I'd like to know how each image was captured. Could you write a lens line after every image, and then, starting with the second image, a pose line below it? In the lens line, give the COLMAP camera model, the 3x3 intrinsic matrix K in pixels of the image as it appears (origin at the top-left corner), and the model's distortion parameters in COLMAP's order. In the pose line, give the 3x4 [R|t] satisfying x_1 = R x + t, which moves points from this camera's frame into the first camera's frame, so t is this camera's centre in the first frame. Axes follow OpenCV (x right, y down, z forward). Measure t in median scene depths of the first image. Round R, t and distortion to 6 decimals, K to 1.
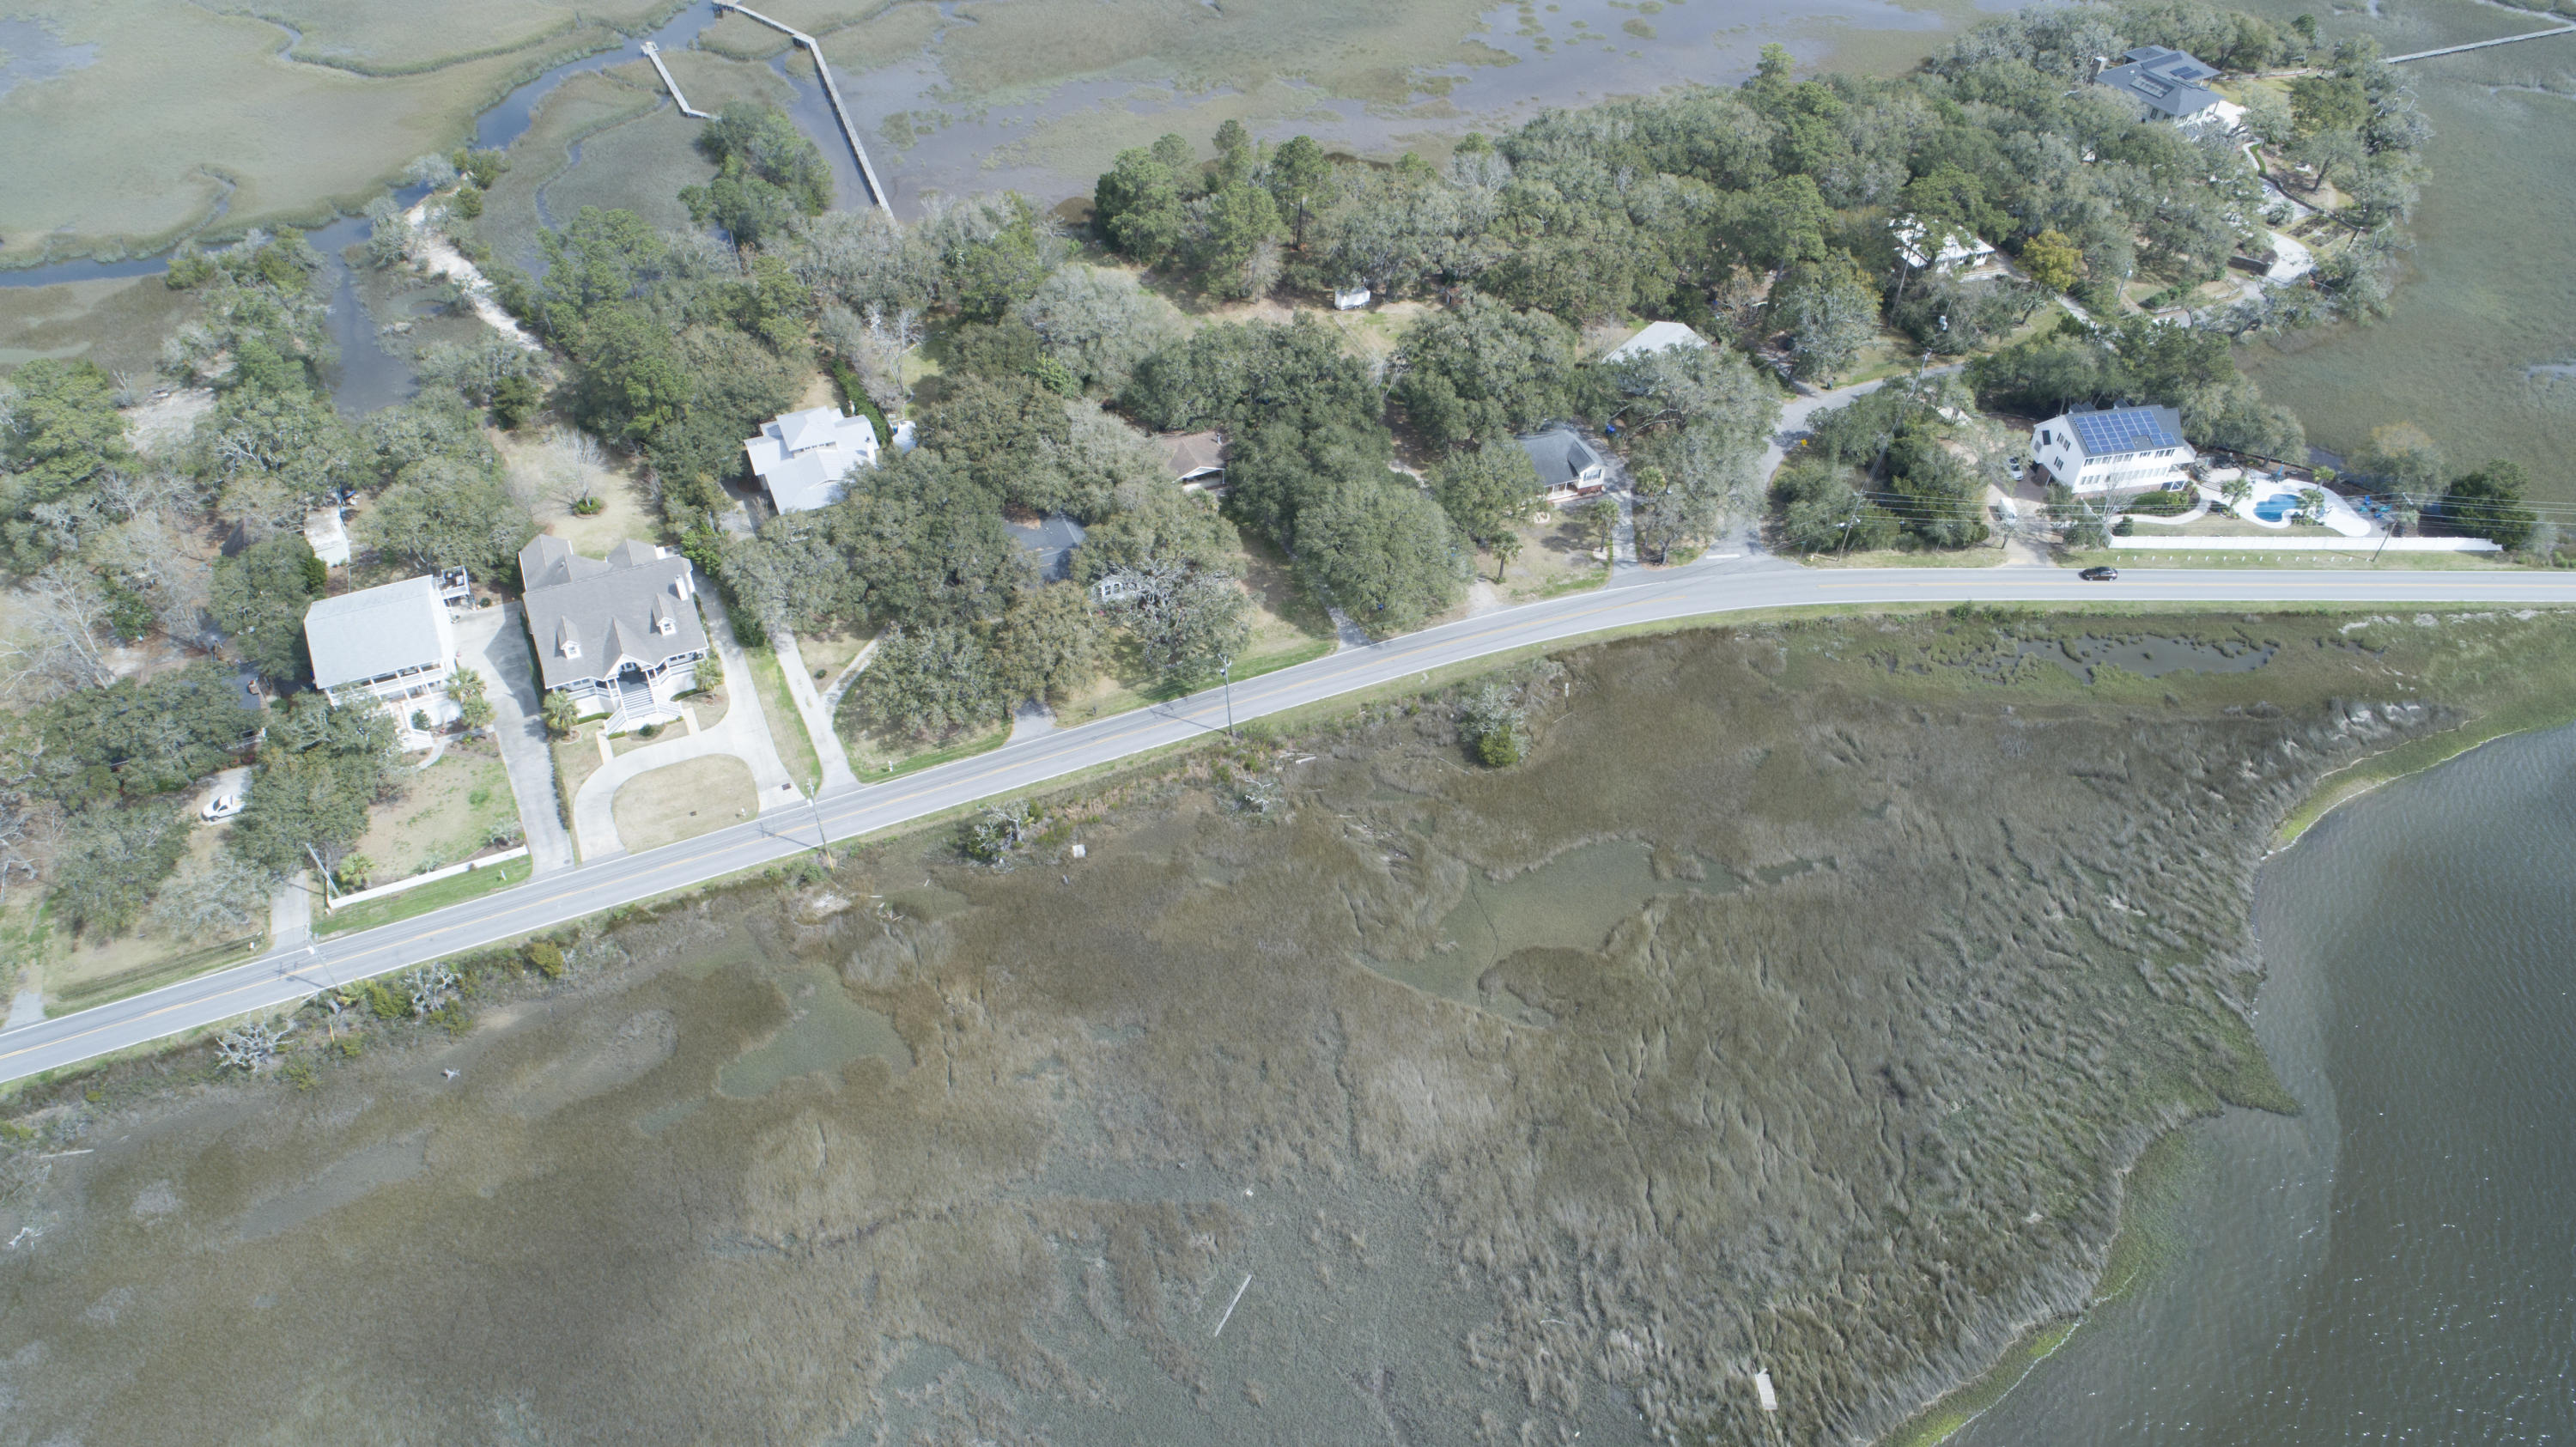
lens RADIAL K [[1727.9, 0, 1288.0], [0, 1727.9, 723.5], [0, 0, 1]] dist [-0.016014, 0.009229]
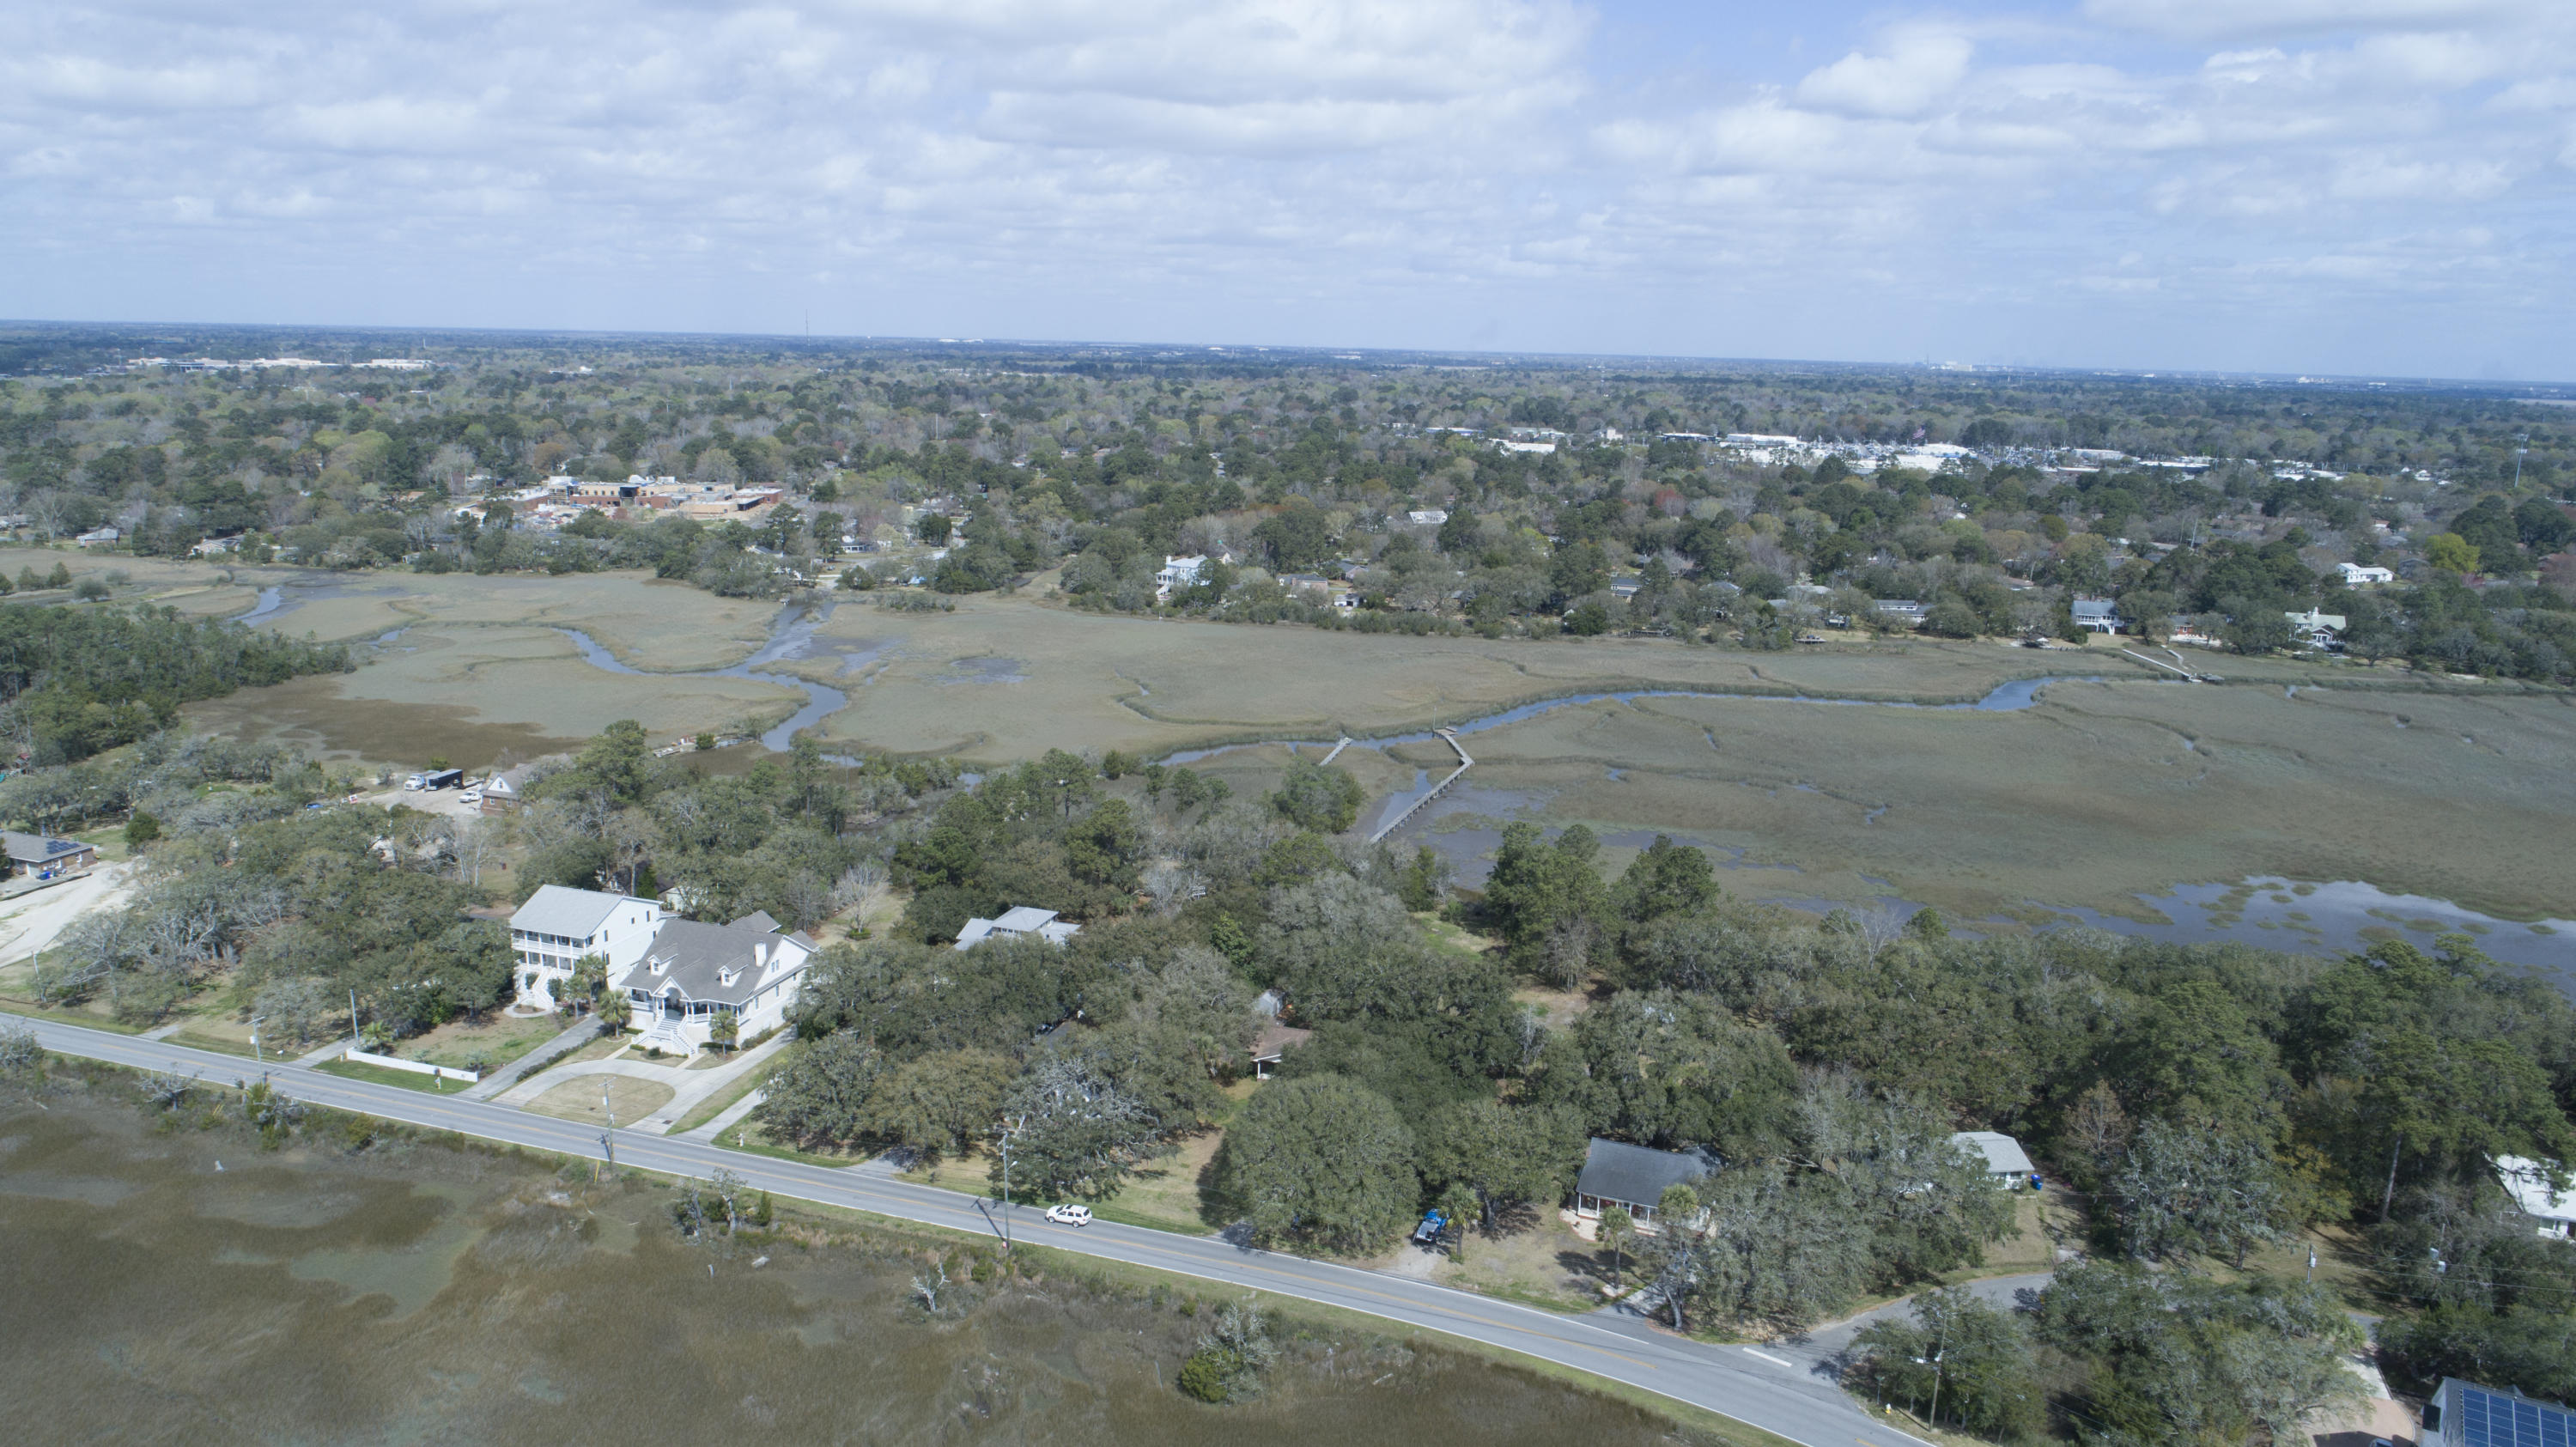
lens RADIAL K [[1727.9, 0, 1288.0], [0, 1727.9, 723.5], [0, 0, 1]] dist [-0.016014, 0.009229]
pose [[0.743868, 0.142747, -0.652904, 0.561418], [-0.464467, 0.812864, -0.351458, 0.029773], [0.480552, 0.564690, 0.670965, 0.329740]]
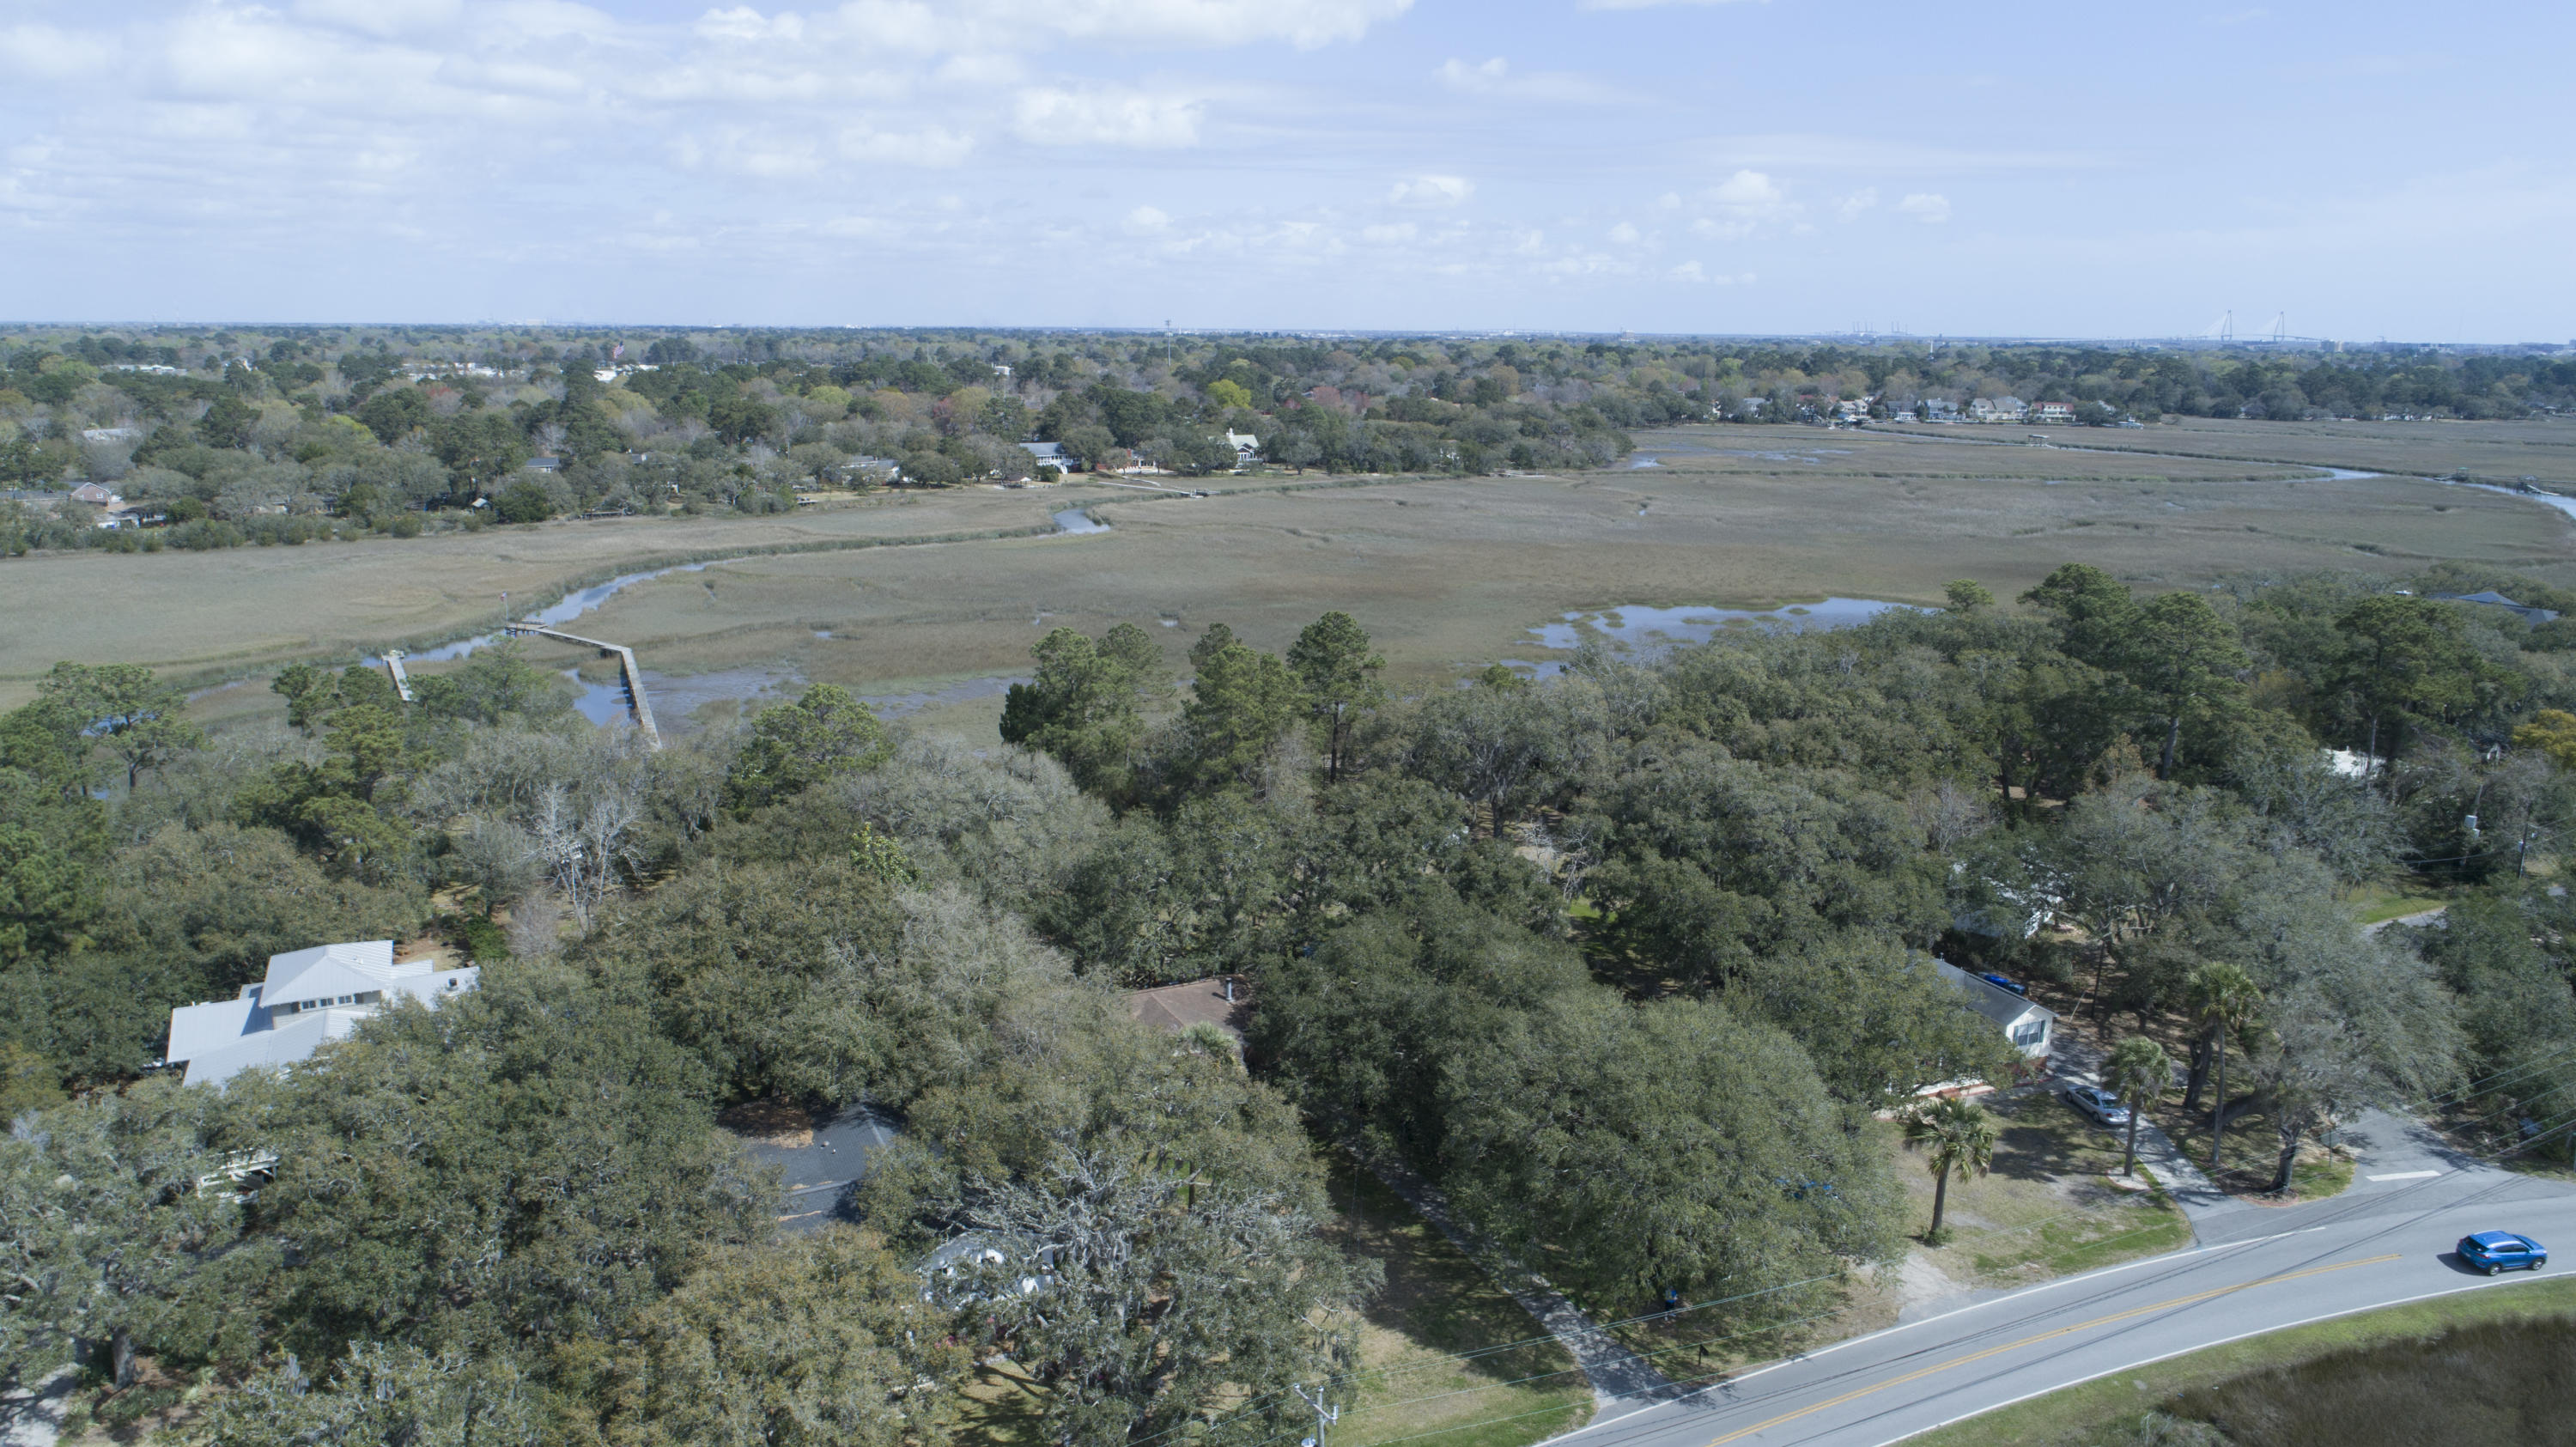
lens RADIAL K [[1727.9, 0, 1288.0], [0, 1727.9, 723.5], [0, 0, 1]] dist [-0.016014, 0.009229]
pose [[0.998856, -0.022959, 0.041957, -0.047264], [0.040946, 0.863854, -0.502075, 0.010997], [-0.024718, 0.503218, 0.863806, 0.620854]]
